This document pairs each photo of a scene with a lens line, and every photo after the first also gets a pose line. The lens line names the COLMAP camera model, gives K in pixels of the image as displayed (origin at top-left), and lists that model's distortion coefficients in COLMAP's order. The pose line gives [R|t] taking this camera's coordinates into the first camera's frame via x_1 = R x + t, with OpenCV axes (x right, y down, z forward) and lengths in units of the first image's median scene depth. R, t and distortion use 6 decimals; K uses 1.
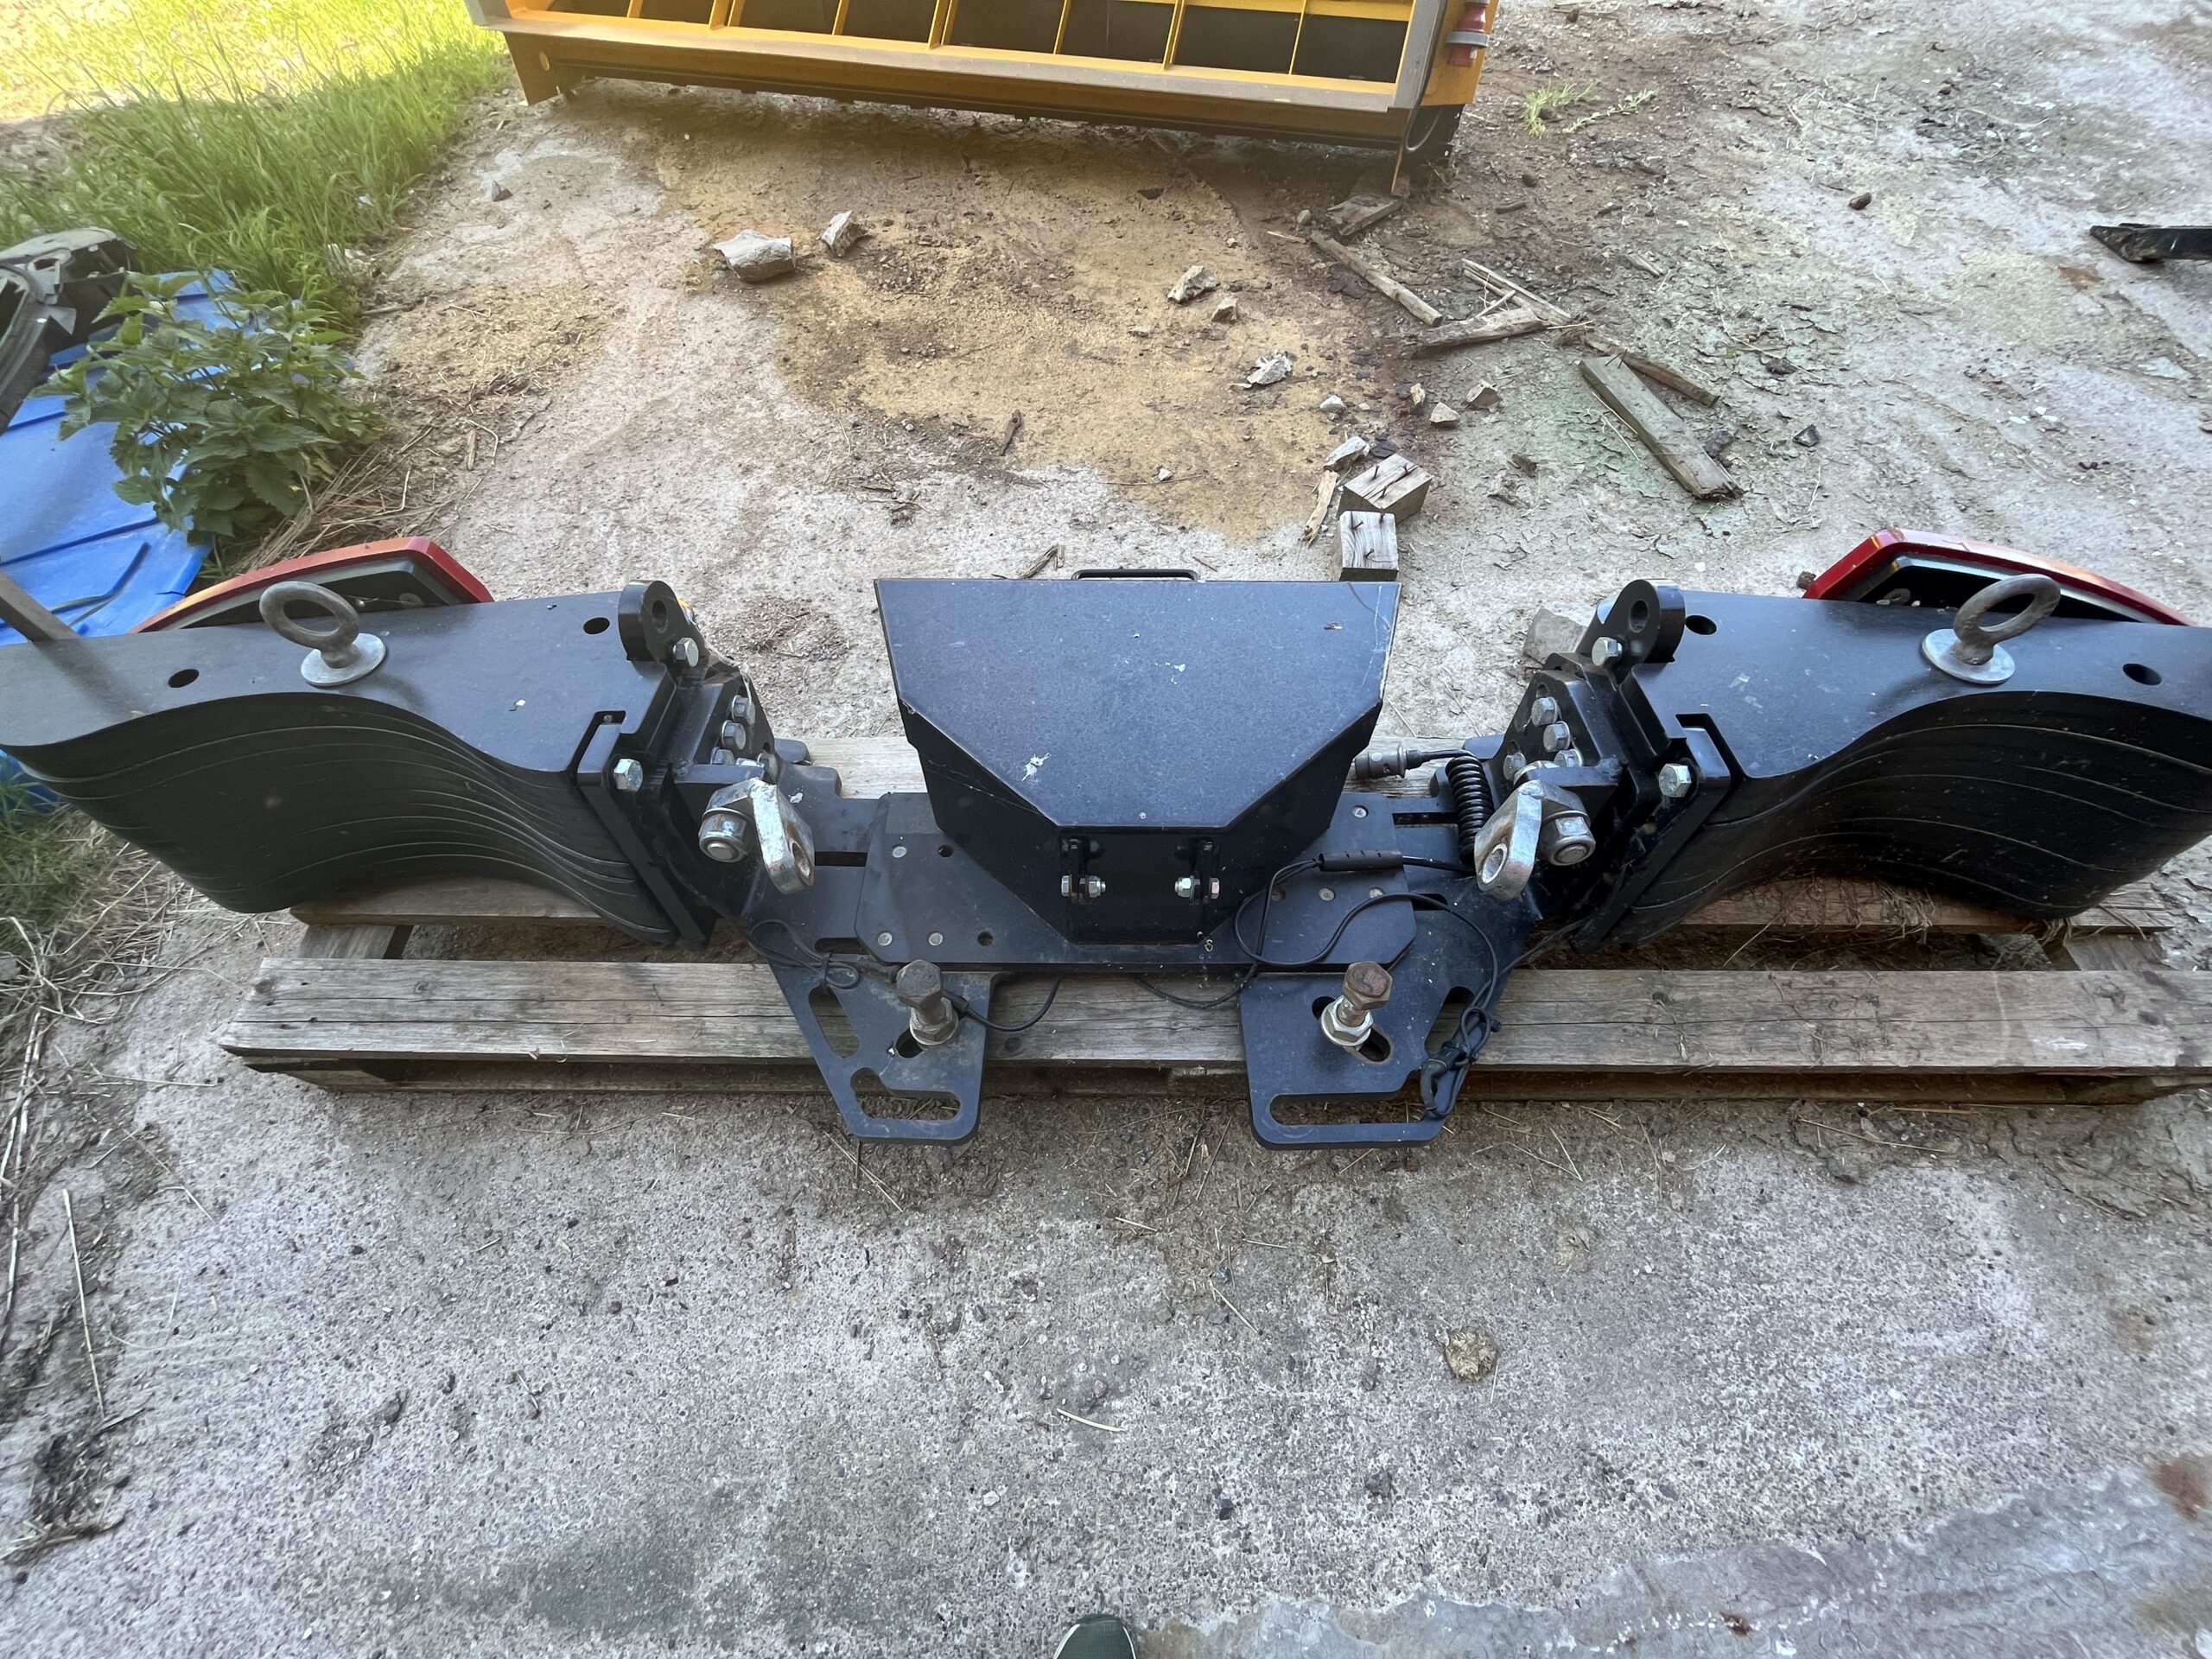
lens RADIAL K [[898.8, 0, 1092.5], [0, 898.8, 836.3], [0, 0, 1]] dist [-0.002946, 0.000258]
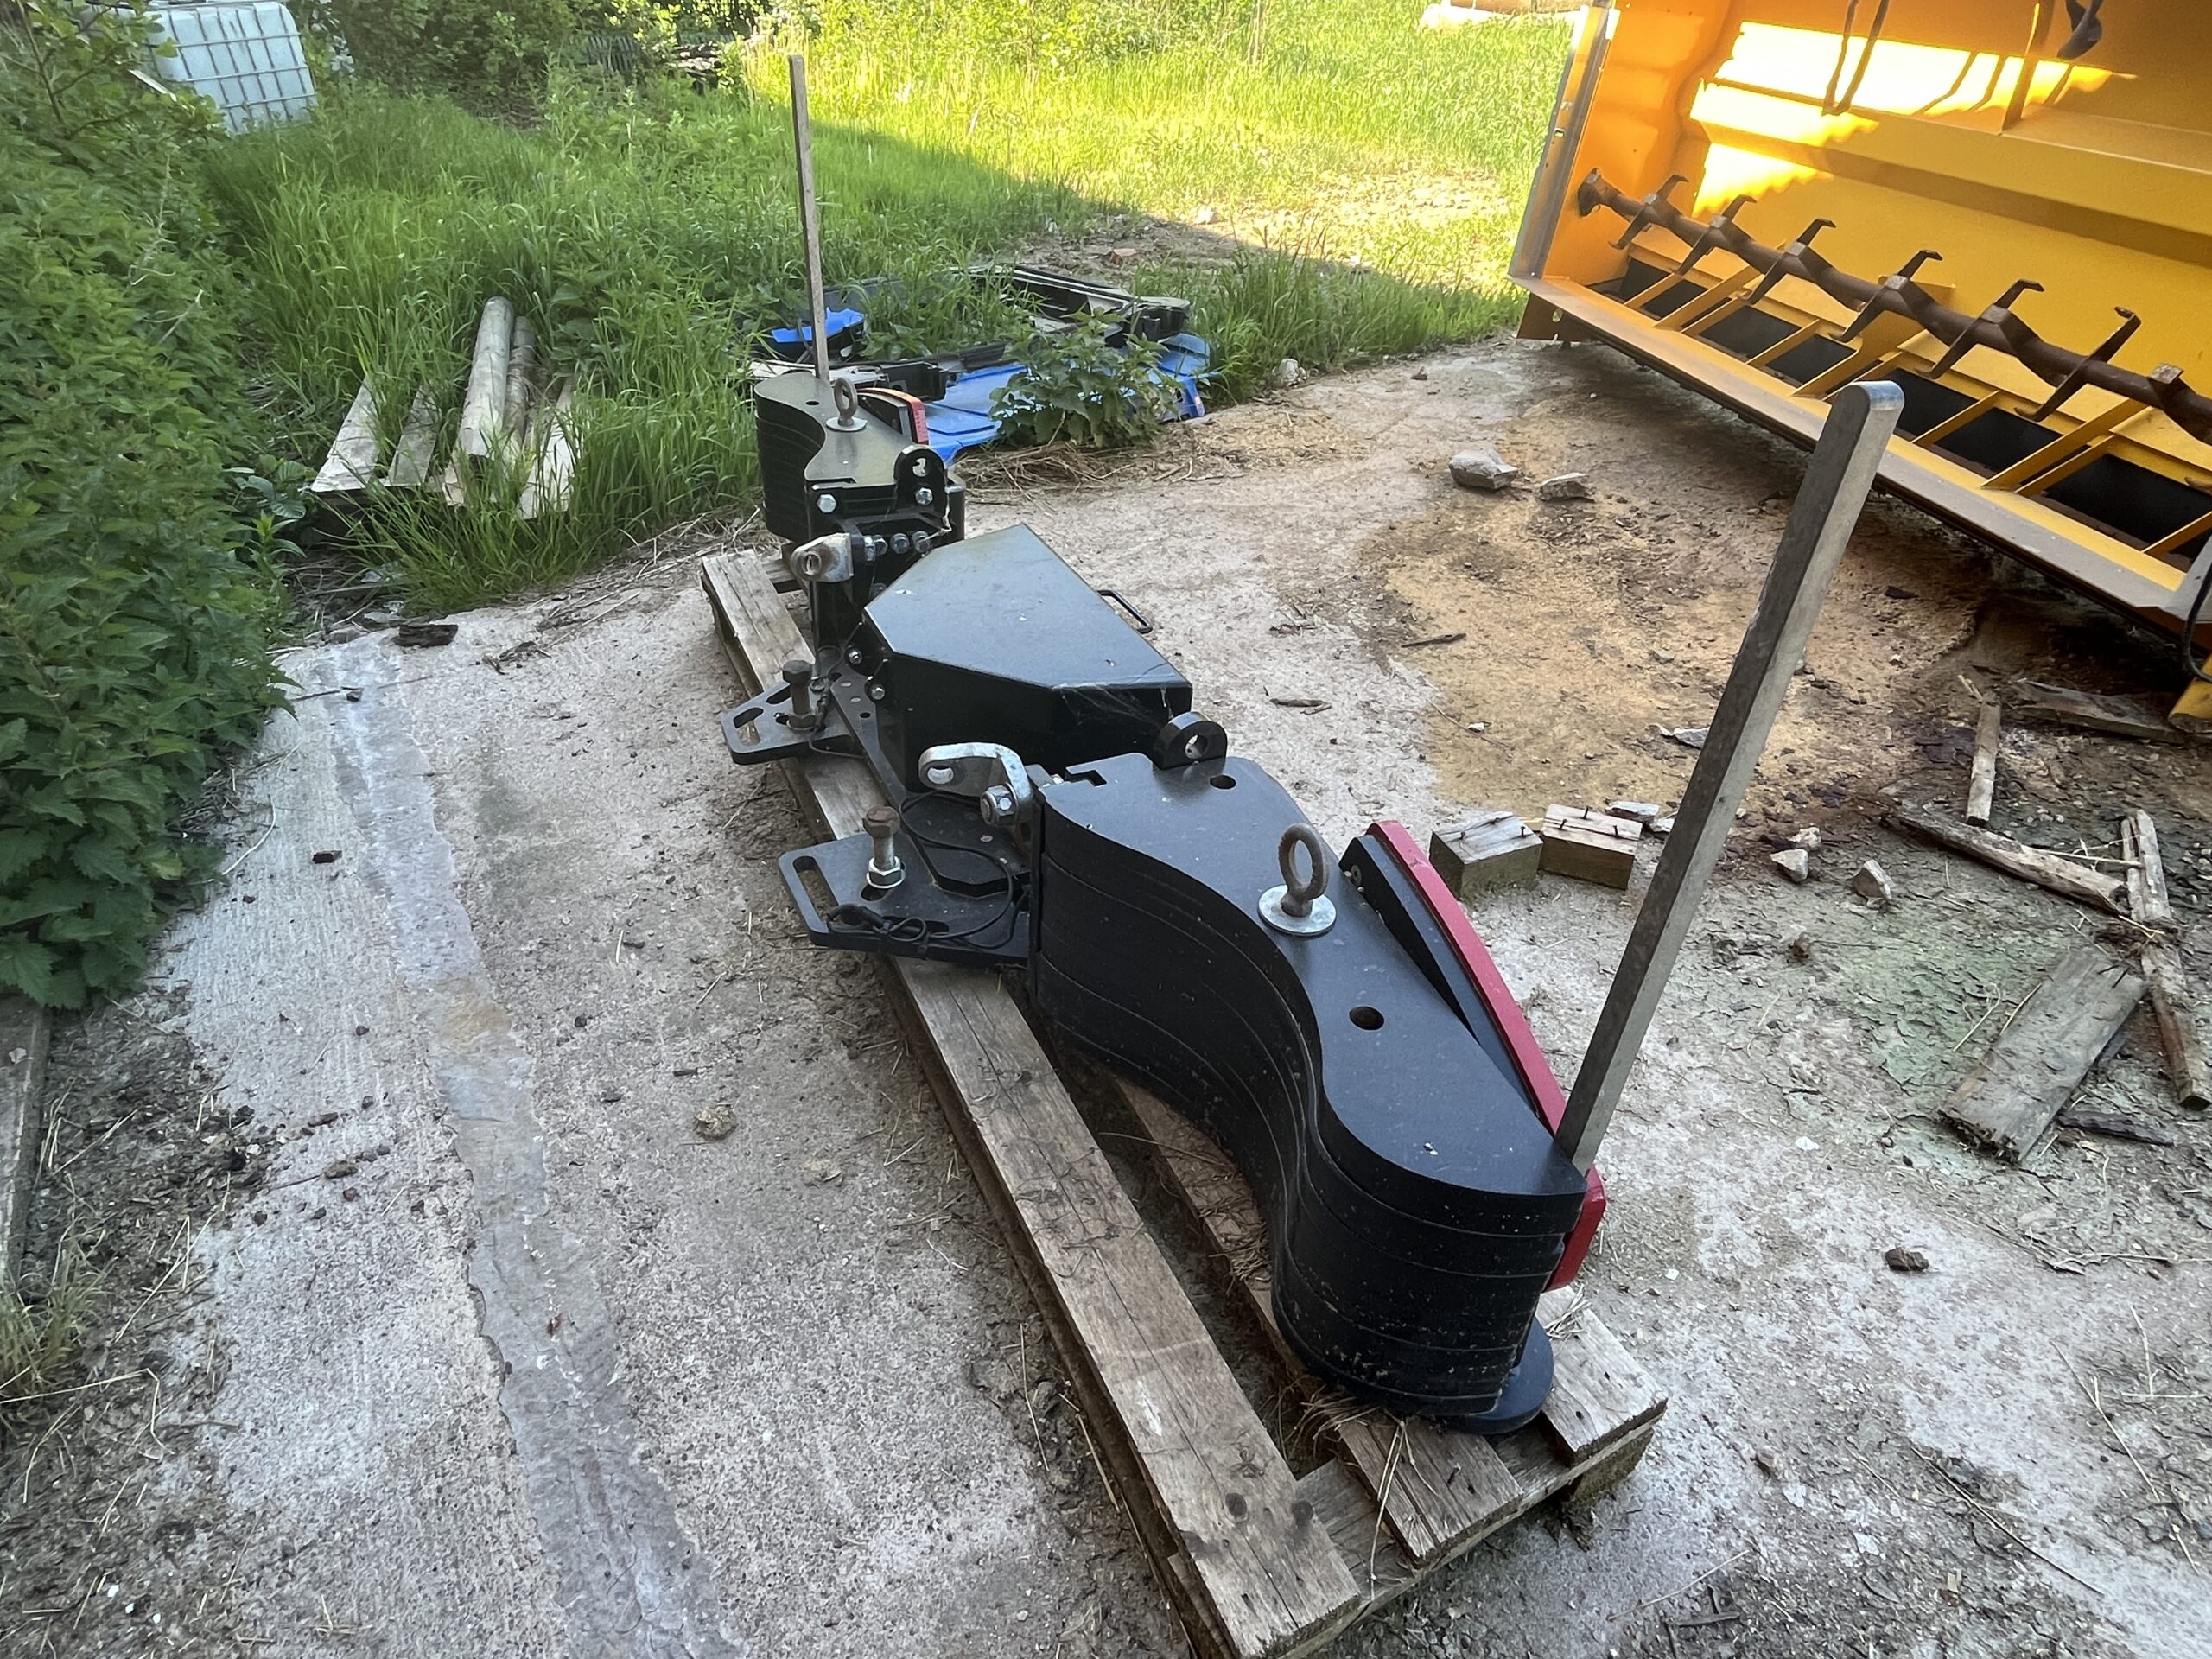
lens RADIAL K [[1233.2, 0, 1073.6], [0, 1233.2, 828.8], [0, 0, 1]] dist [-0.006760, -0.000052]
pose [[0.422188, 0.545992, -0.723636, 1.522933], [-0.759325, 0.649034, 0.046695, -0.112324], [0.495160, 0.529761, 0.688600, -0.098363]]
